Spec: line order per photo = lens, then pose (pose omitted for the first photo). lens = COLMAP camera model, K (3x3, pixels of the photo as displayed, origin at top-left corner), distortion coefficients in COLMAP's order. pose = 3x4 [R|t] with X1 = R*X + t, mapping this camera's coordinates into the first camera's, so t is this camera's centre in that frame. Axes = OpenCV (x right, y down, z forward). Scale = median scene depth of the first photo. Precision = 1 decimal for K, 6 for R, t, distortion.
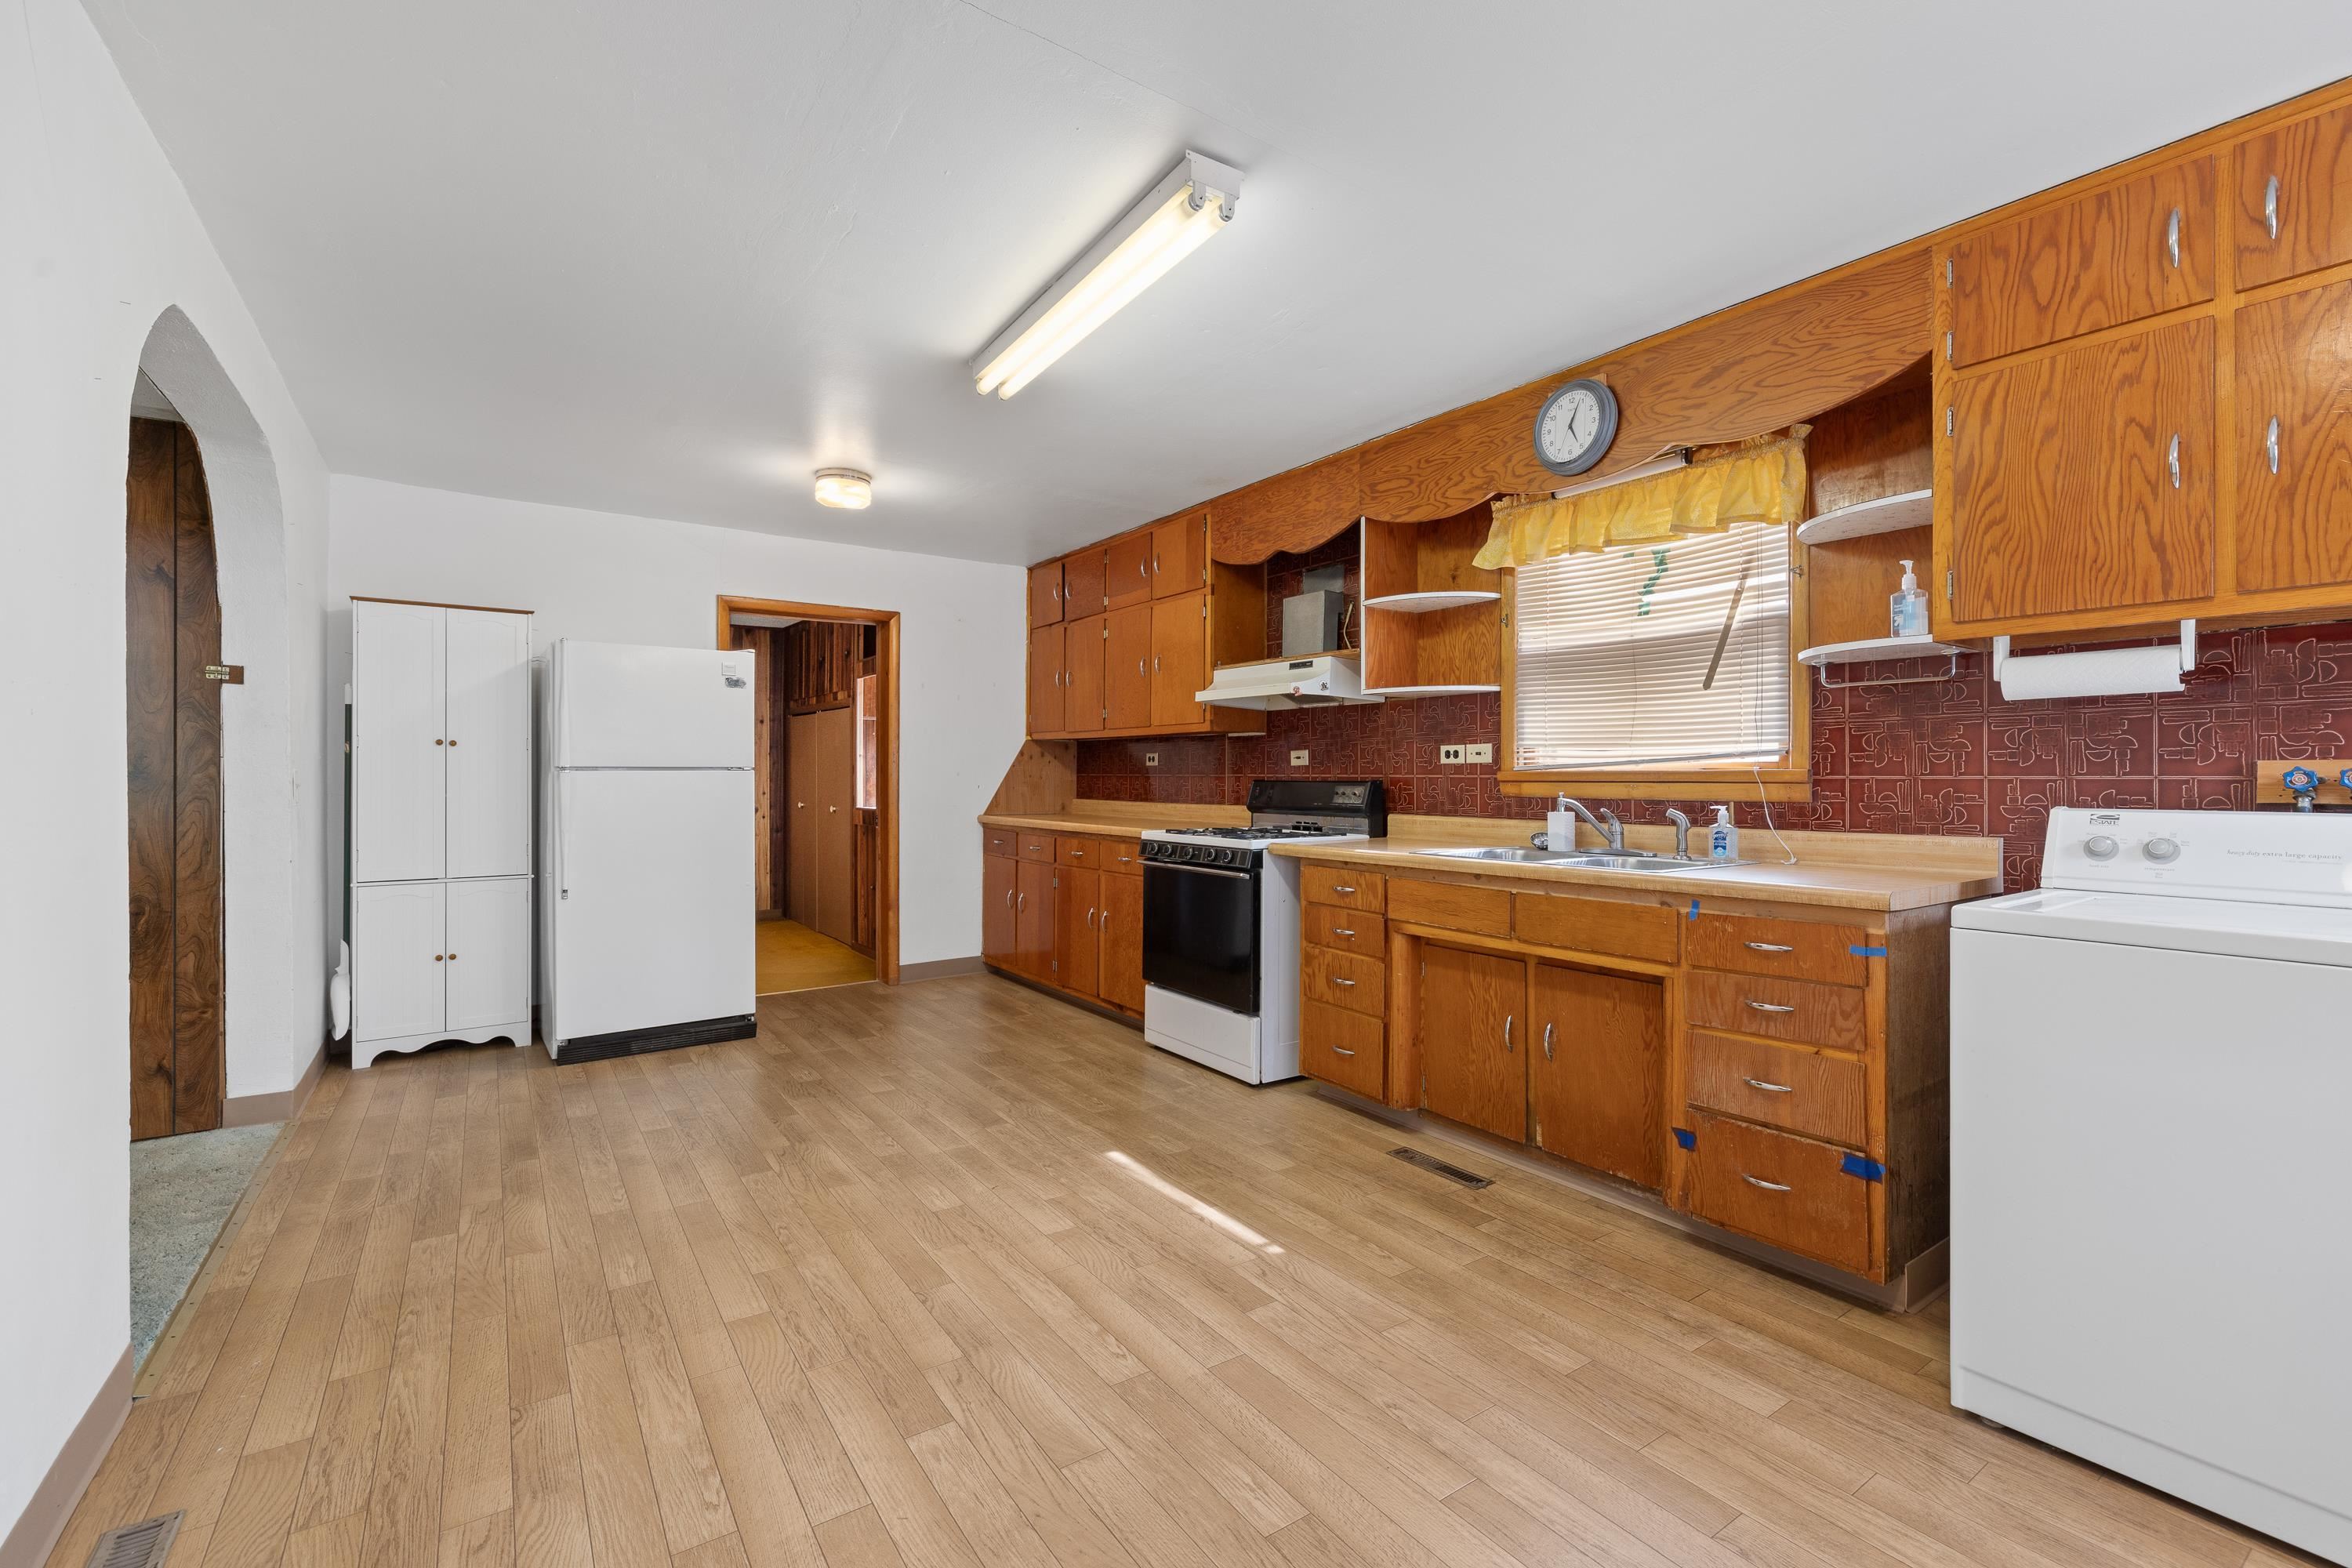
lens RADIAL K [[1021.0, 0, 1196.0], [0, 1021.0, 780.0], [0, 0, 1]] dist [-0.007054, 0.002067]
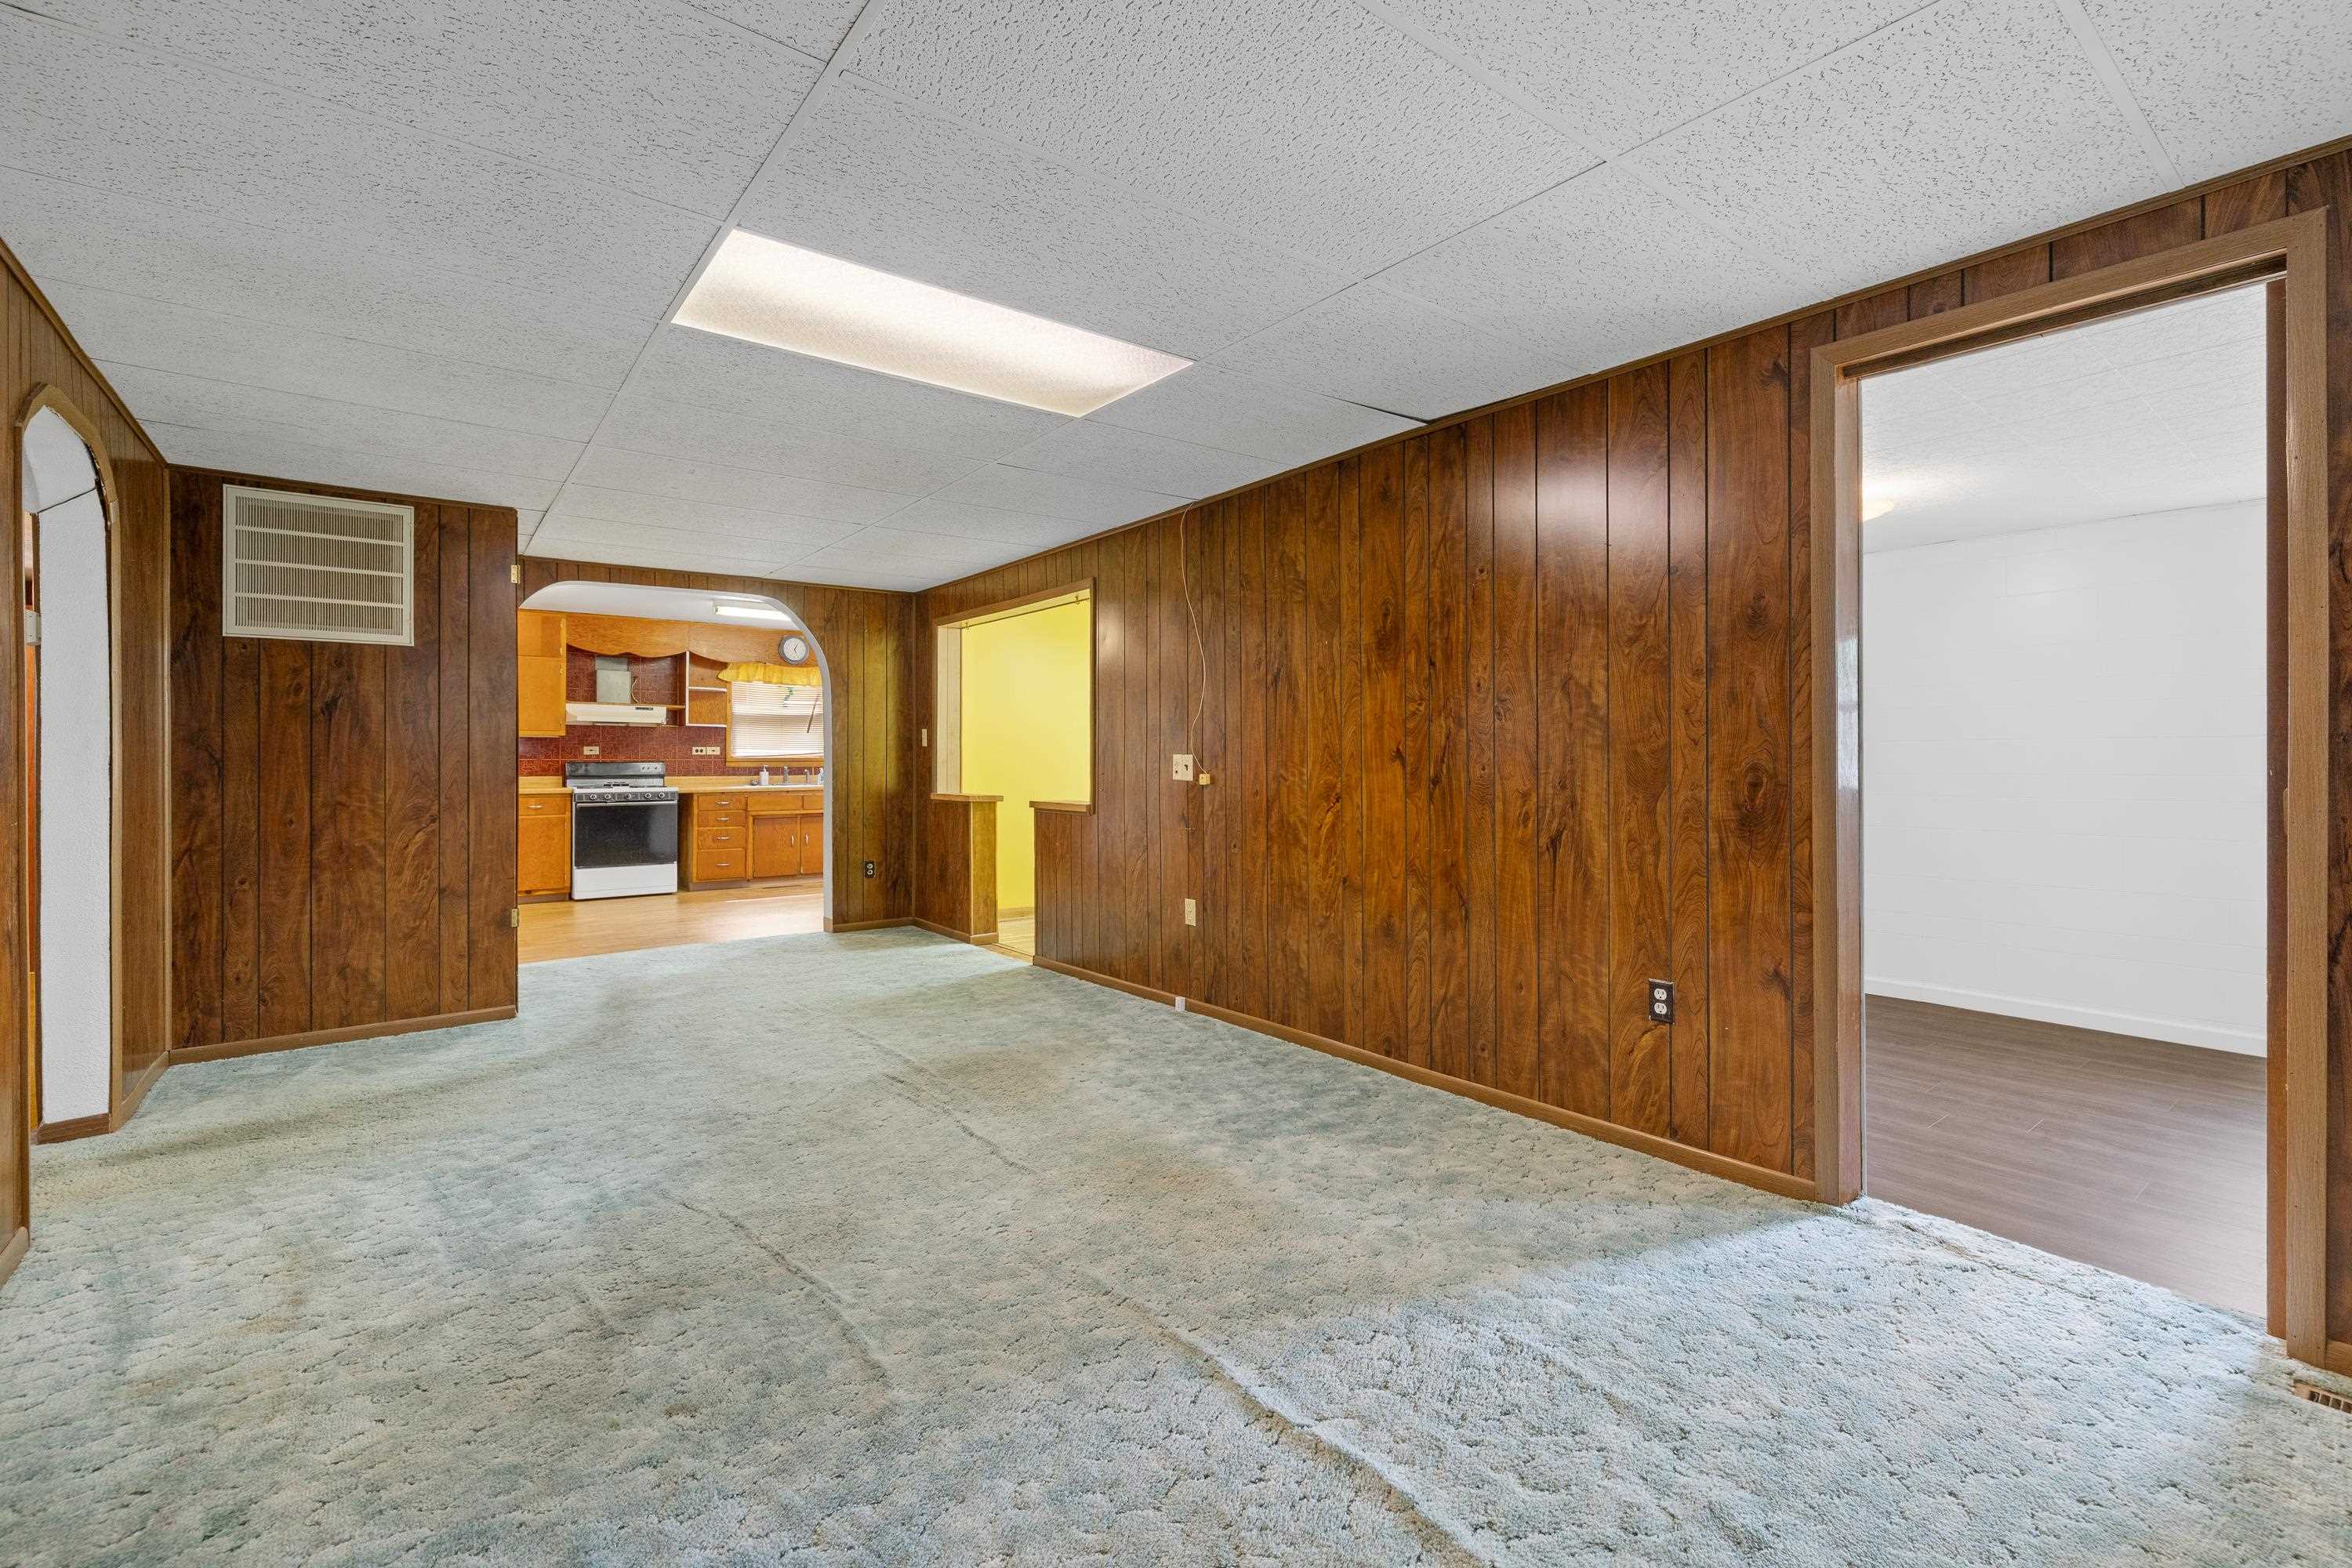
lens RADIAL K [[1021.0, 0, 1185.9], [0, 1021.0, 752.3], [0, 0, 1]] dist [-0.007054, 0.002067]
pose [[-0.047019, 0.007026, 0.998869, -2.407425], [-0.003750, 0.999967, -0.007210, -0.007848], [-0.998887, -0.004085, -0.046991, -0.063392]]
